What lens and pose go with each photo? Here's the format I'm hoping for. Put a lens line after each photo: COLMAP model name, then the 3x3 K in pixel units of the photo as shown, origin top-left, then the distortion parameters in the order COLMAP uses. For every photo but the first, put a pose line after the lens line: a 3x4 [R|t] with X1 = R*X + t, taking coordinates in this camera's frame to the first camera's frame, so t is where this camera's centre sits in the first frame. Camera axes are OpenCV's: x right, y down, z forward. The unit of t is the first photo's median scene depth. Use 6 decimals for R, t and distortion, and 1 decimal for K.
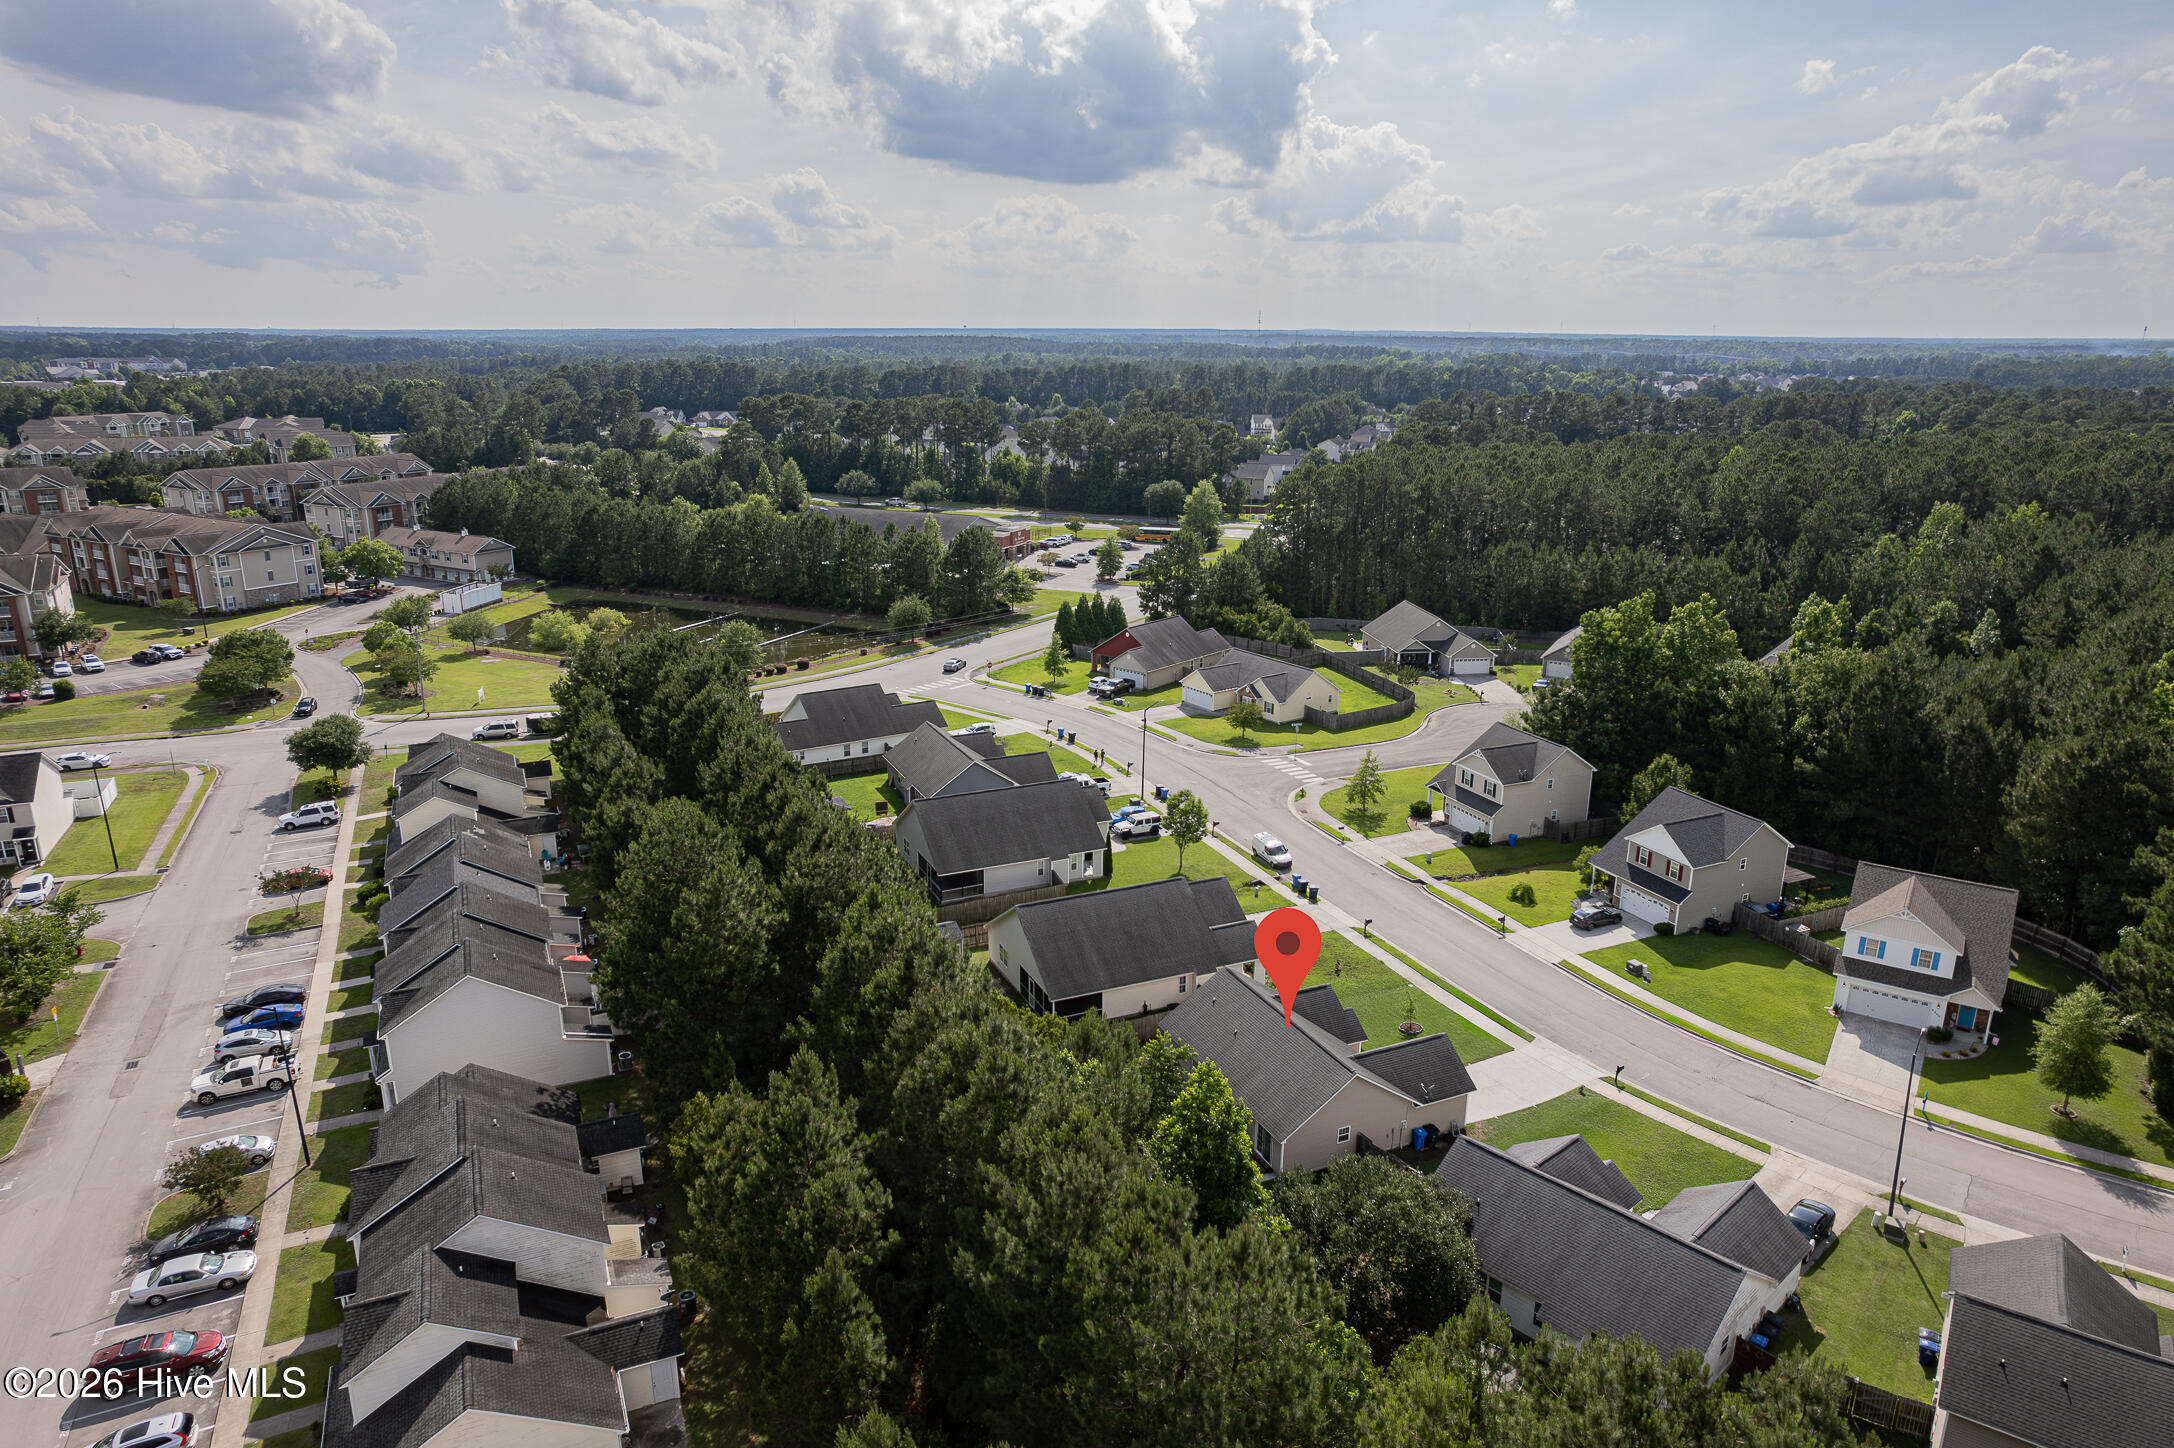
lens RADIAL K [[1390.1, 0, 1089.8], [0, 1390.1, 730.9], [0, 0, 1]] dist [-0.078719, 0.092800]
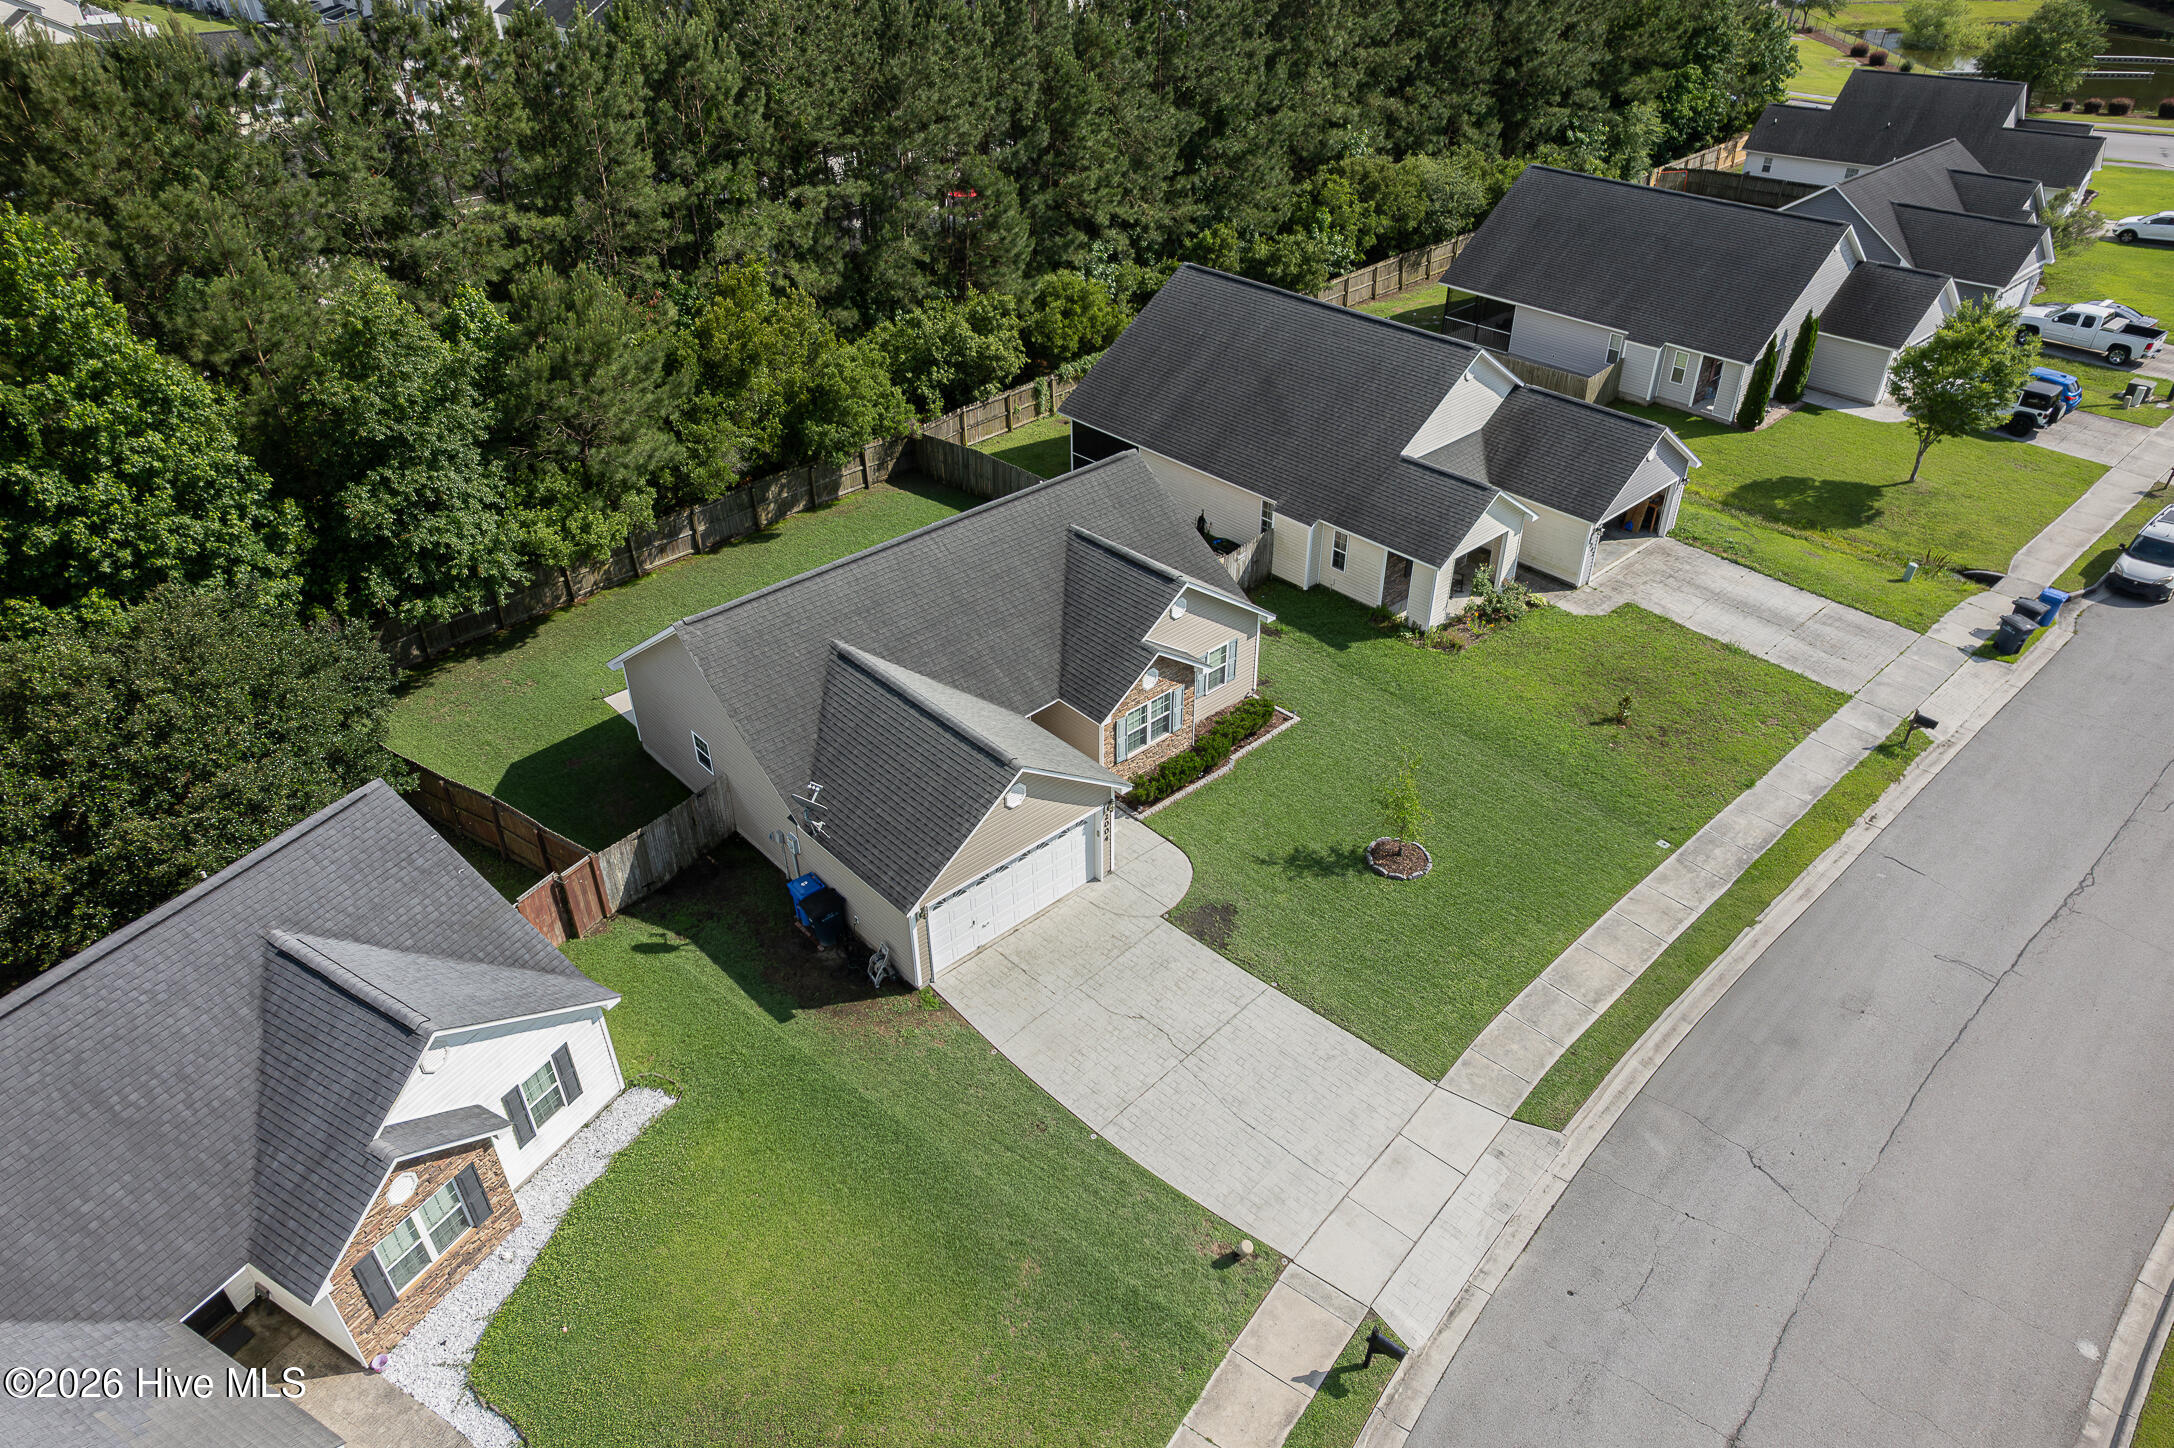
lens RADIAL K [[1390.1, 0, 1089.8], [0, 1390.1, 730.9], [0, 0, 1]] dist [-0.078719, 0.092800]
pose [[0.314562, 0.530282, -0.787307, 0.362324], [-0.258522, 0.845916, 0.466467, 0.030158], [0.913355, 0.056804, 0.403182, 0.595556]]
